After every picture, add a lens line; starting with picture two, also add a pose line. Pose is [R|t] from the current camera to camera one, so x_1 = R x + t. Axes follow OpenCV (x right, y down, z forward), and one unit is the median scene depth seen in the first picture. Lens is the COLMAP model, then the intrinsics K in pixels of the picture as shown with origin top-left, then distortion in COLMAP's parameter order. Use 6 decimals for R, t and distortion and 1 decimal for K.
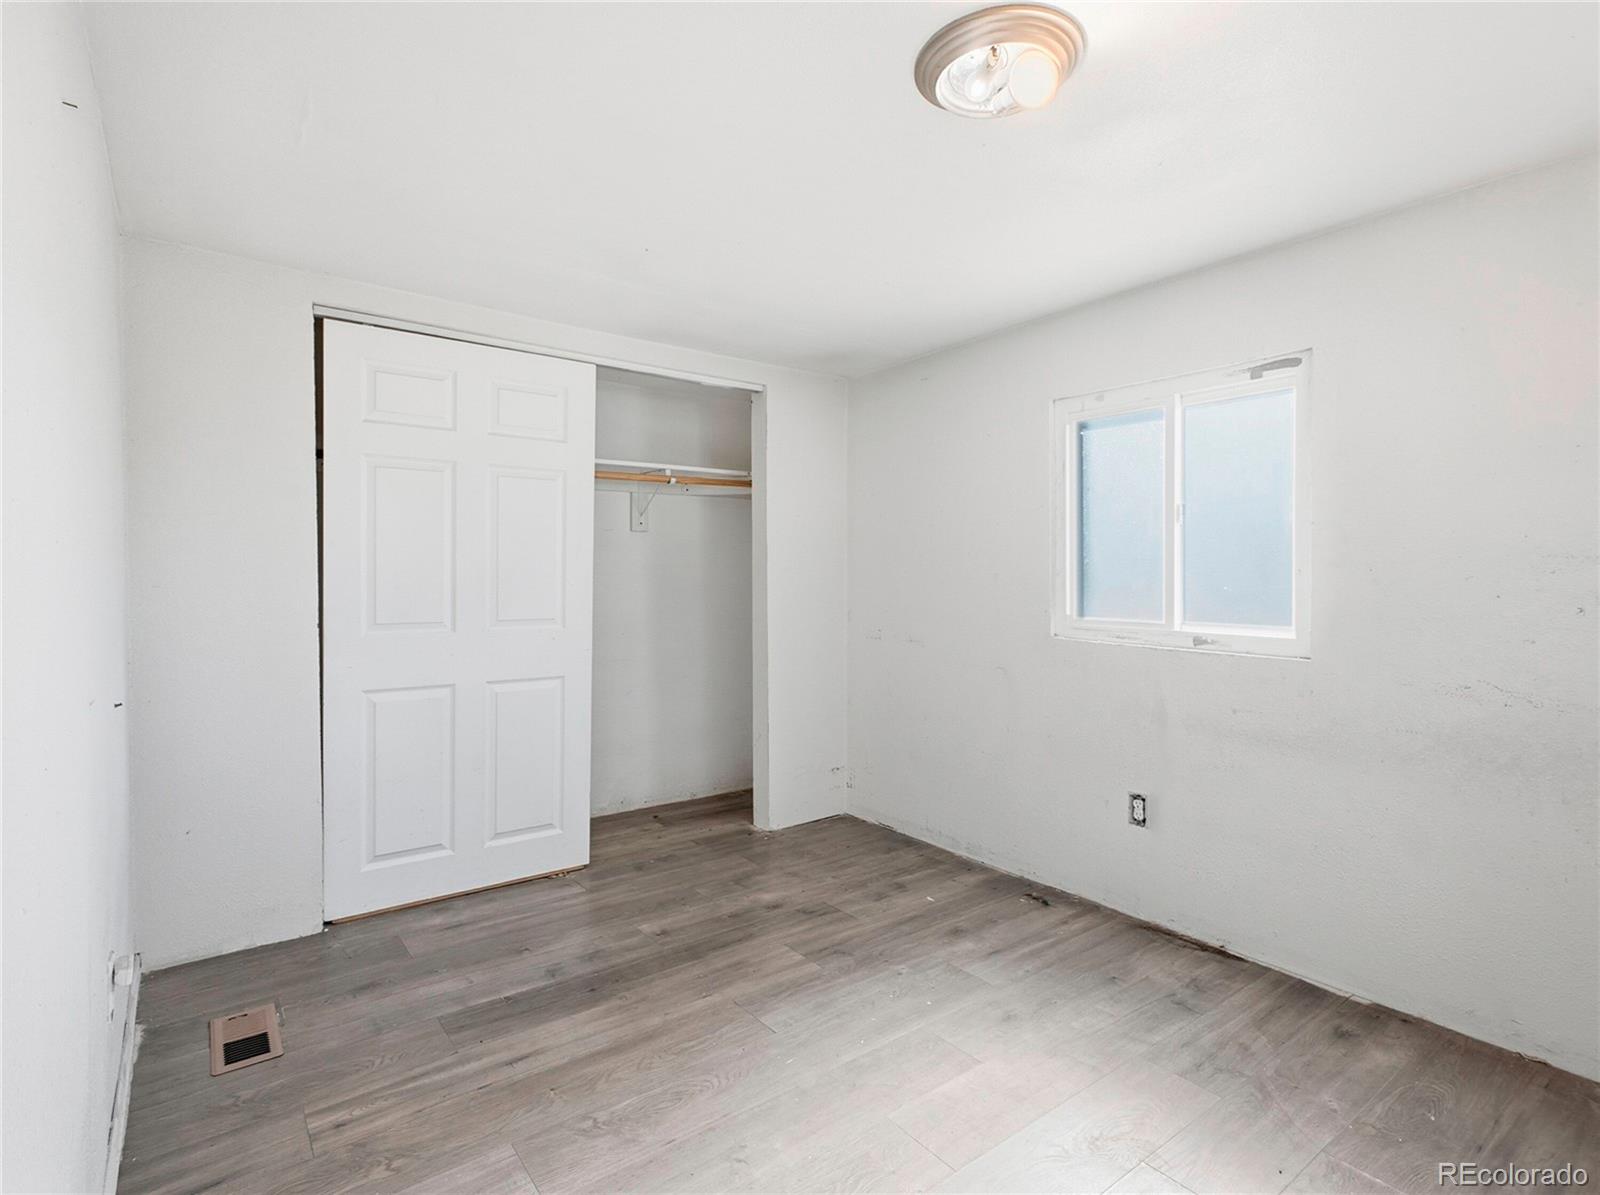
lens RADIAL K [[789.5, 0, 800.0], [0, 789.5, 597.5], [0, 0, 1]] dist [0.002597, 0.000164]
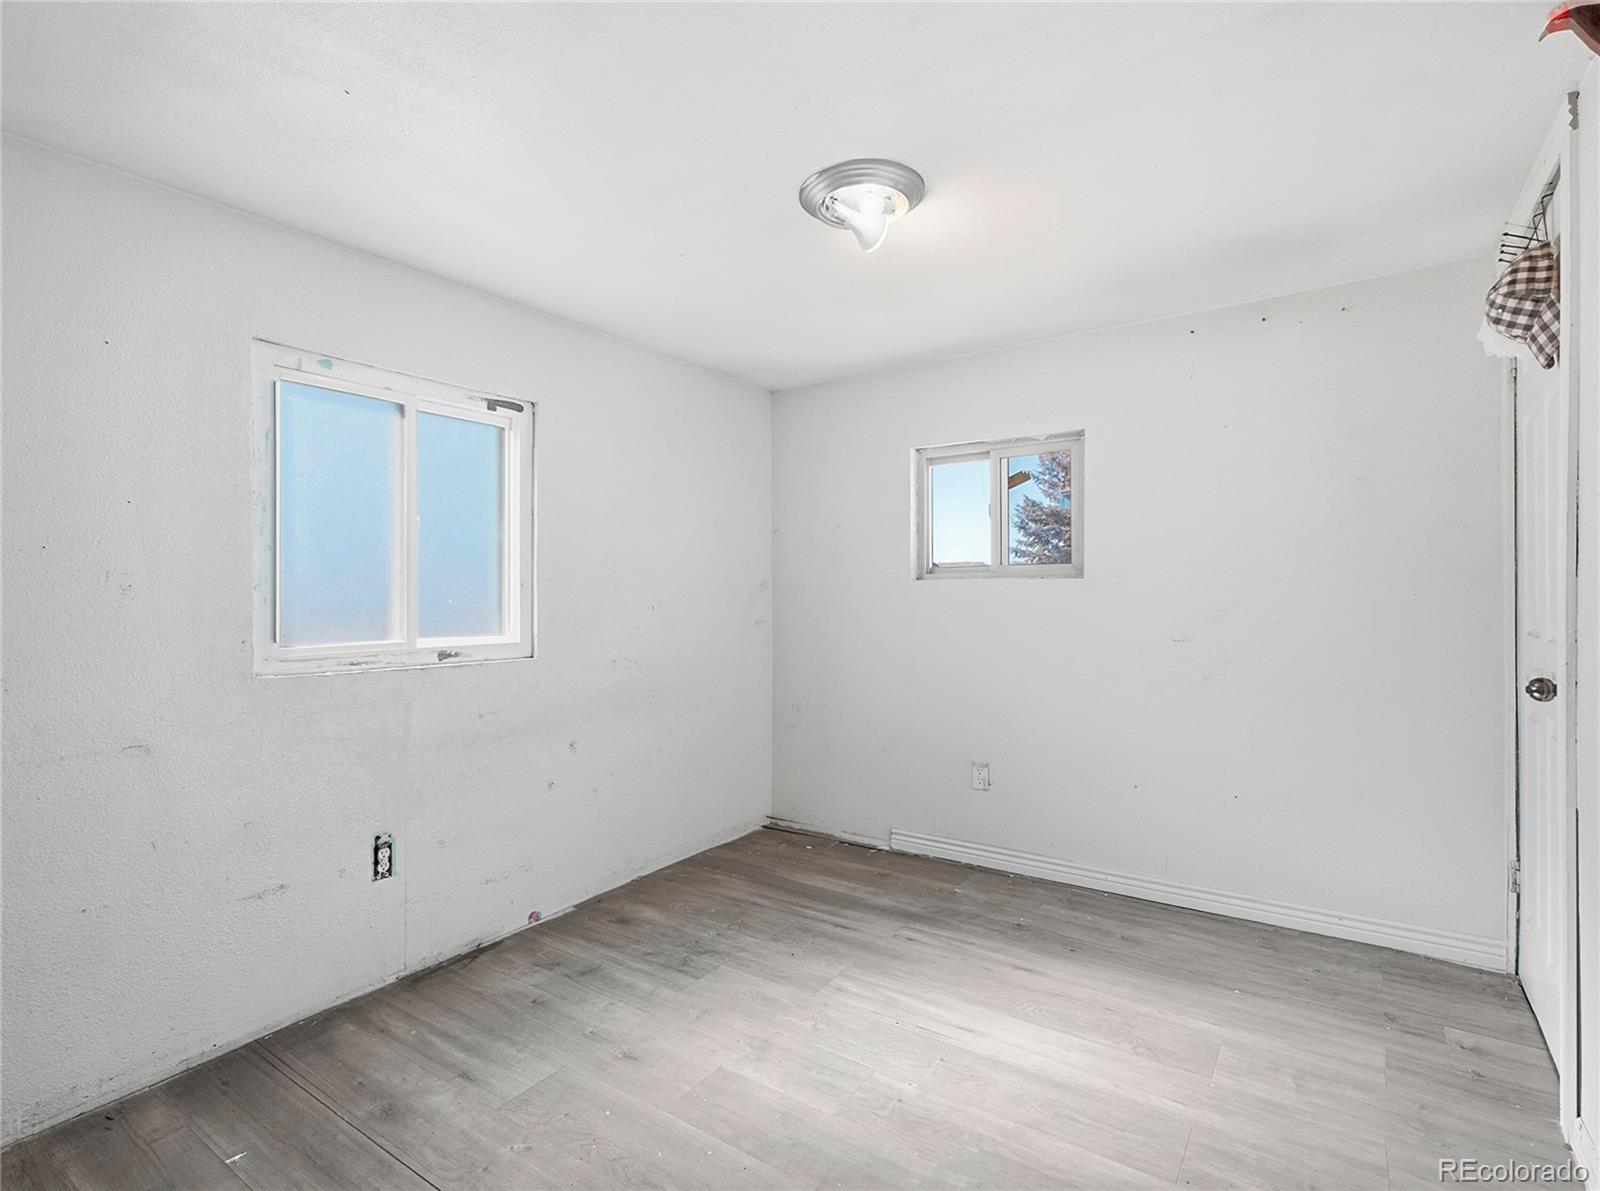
lens RADIAL K [[783.0, 0, 800.5], [0, 783.0, 588.0], [0, 0, 1]] dist [-0.000984, -0.000144]
pose [[-0.307555, -0.001617, 0.951529, -0.585448], [0.026773, 0.999588, 0.010352, -0.027996], [-0.951153, 0.028659, -0.307385, 0.915737]]
